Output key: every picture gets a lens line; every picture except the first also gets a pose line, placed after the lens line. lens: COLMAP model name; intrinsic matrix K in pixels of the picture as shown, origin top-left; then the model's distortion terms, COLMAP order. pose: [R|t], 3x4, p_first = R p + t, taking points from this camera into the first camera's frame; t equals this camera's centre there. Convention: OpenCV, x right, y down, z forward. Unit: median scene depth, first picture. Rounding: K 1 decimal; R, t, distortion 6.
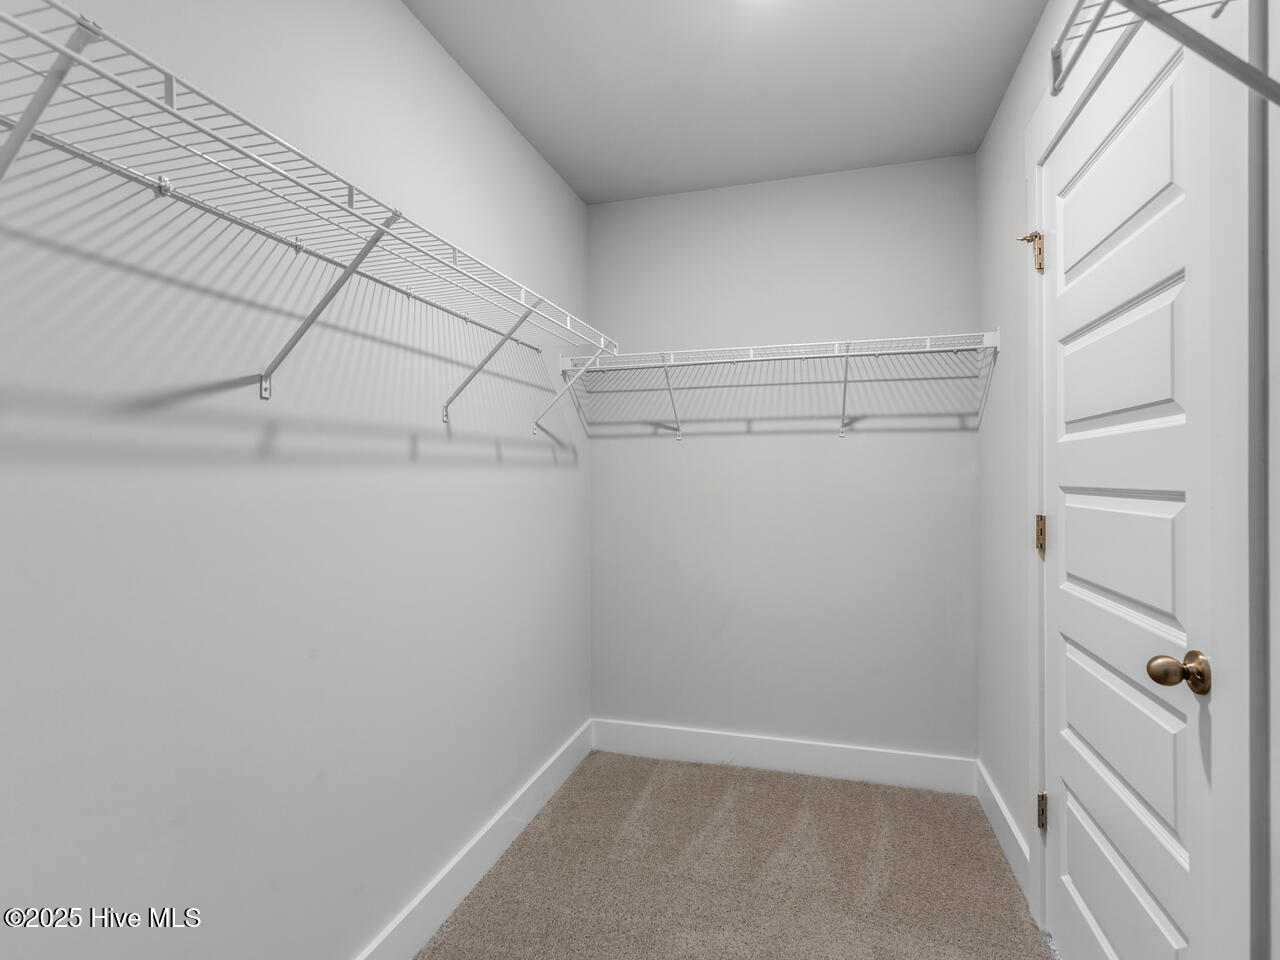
lens RADIAL K [[650.7, 0, 644.9], [0, 650.7, 473.2], [0, 0, 1]] dist [0.005709, -0.001987]
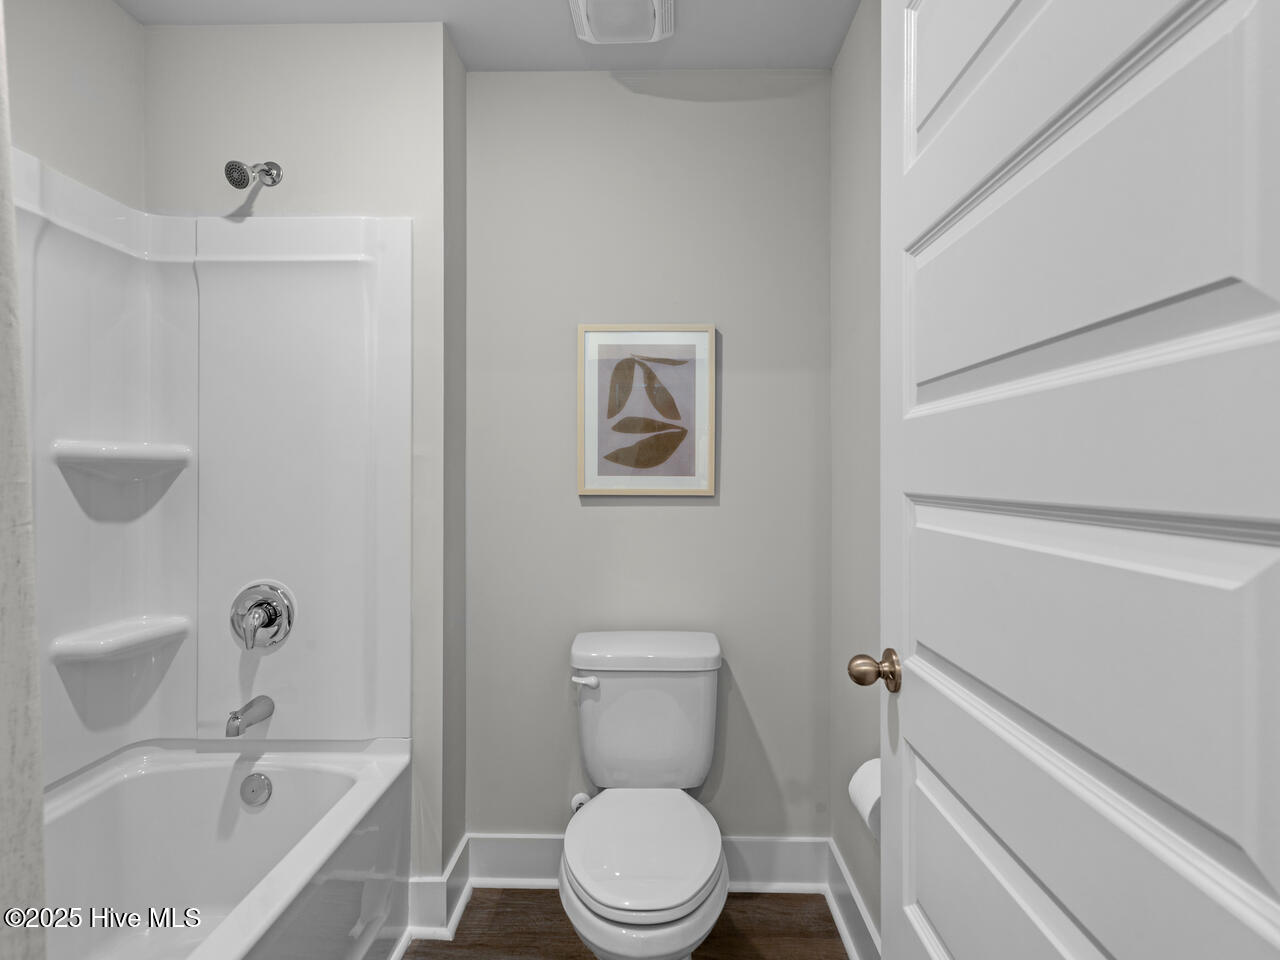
lens RADIAL K [[650.7, 0, 645.0], [0, 650.7, 478.6], [0, 0, 1]] dist [0.005709, -0.001987]
pose [[0.966349, 0.000398, 0.257235, 0.261960], [-0.003595, 0.999922, 0.011957, 0.000574], [-0.257210, -0.012479, 0.966275, 0.502576]]
